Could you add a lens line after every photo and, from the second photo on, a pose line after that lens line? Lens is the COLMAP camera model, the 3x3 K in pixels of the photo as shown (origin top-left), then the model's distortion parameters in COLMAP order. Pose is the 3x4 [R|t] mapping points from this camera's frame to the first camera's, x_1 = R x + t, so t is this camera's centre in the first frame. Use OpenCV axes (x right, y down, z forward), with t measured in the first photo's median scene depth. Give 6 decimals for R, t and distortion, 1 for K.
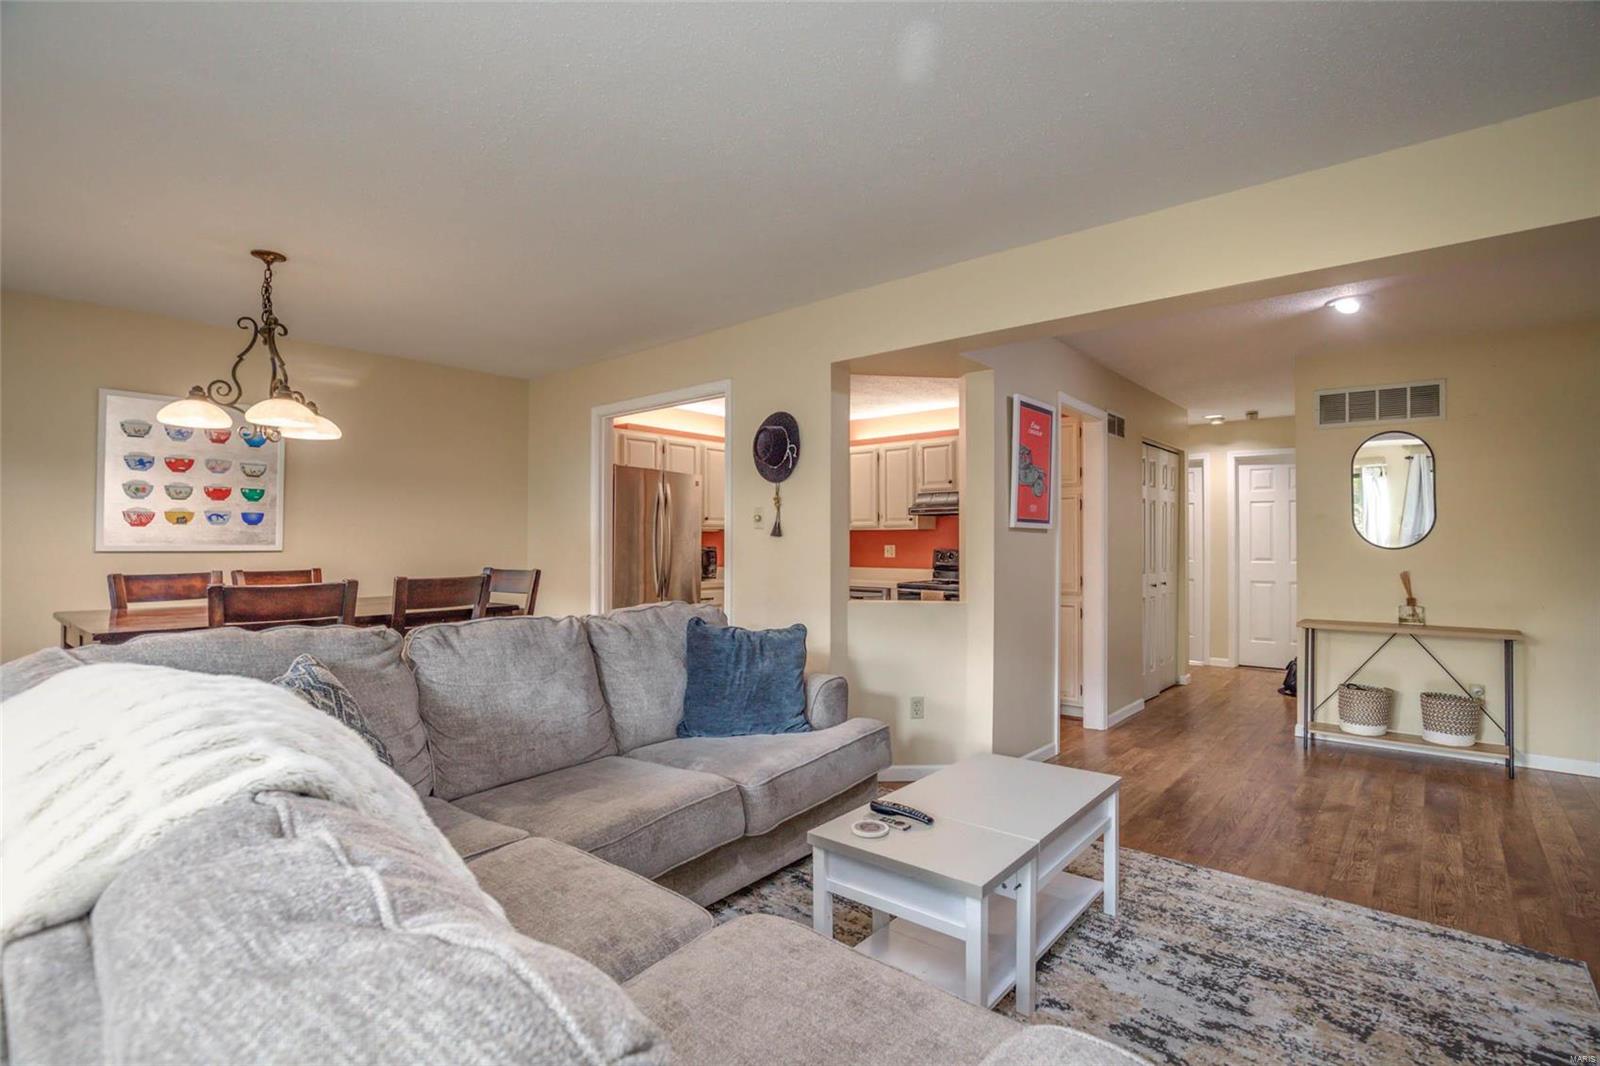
lens RADIAL K [[759.7, 0, 789.3], [0, 759.7, 539.5], [0, 0, 1]] dist [-0.029883, 0.005614]
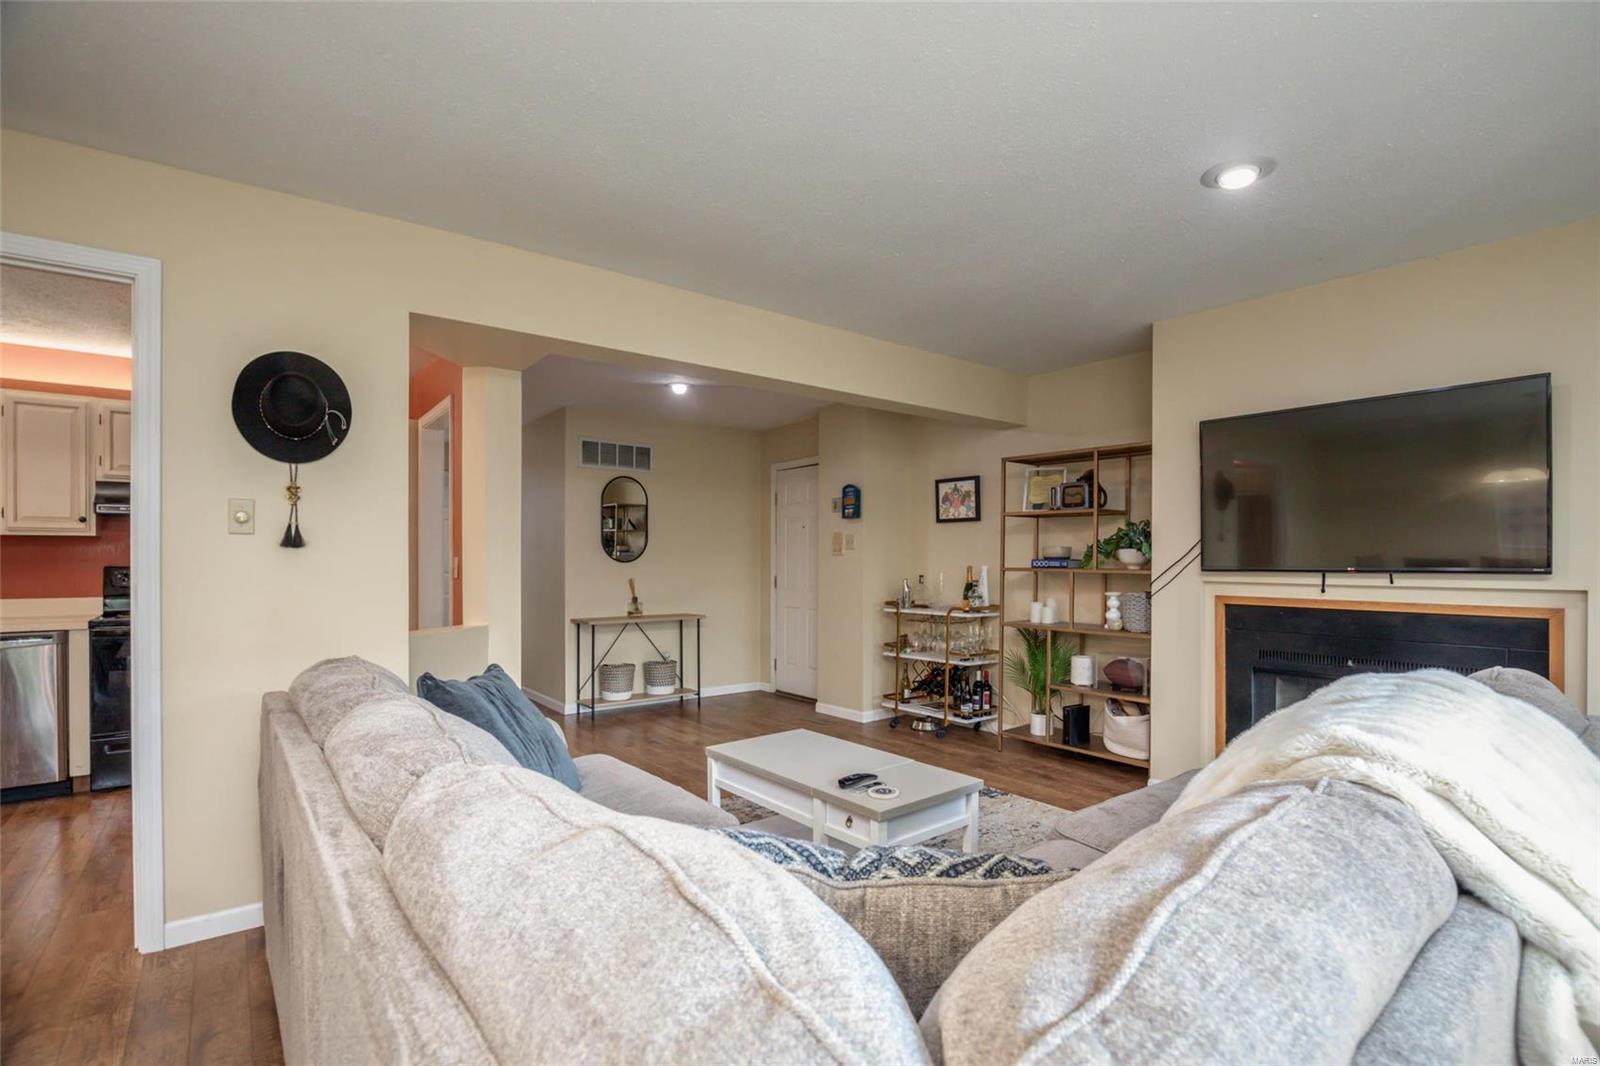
lens RADIAL K [[759.7, 0, 819.4], [0, 759.7, 560.7], [0, 0, 1]] dist [-0.029883, 0.005614]
pose [[0.182151, -0.003655, 0.983264, -0.528061], [-0.007156, 0.999962, 0.005043, 0.000615], [-0.983245, -0.007955, 0.182118, 0.417200]]
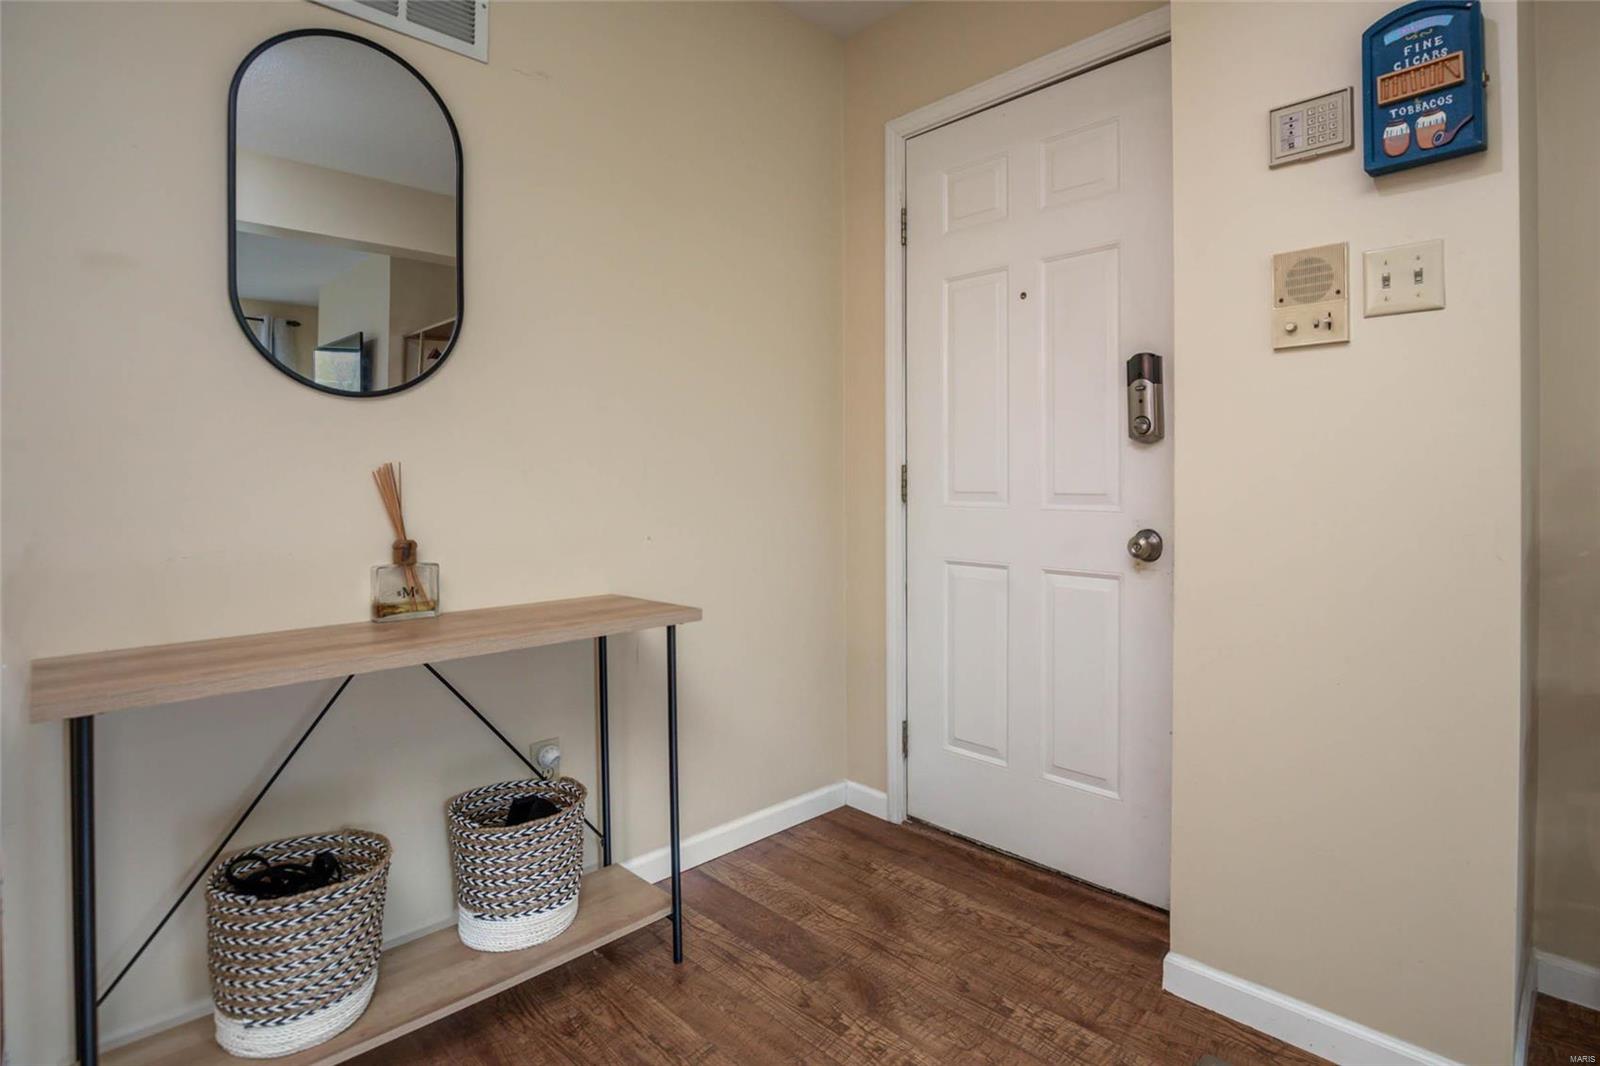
lens RADIAL K [[844.4, 0, 886.7], [0, 844.4, 478.1], [0, 0, 1]] dist [-0.004148, -0.000601]
pose [[0.037069, -0.005983, 0.999295, 0.475428], [0.000287, 0.999982, 0.005977, 0.048764], [-0.999313, 0.000065, 0.037070, 0.798823]]
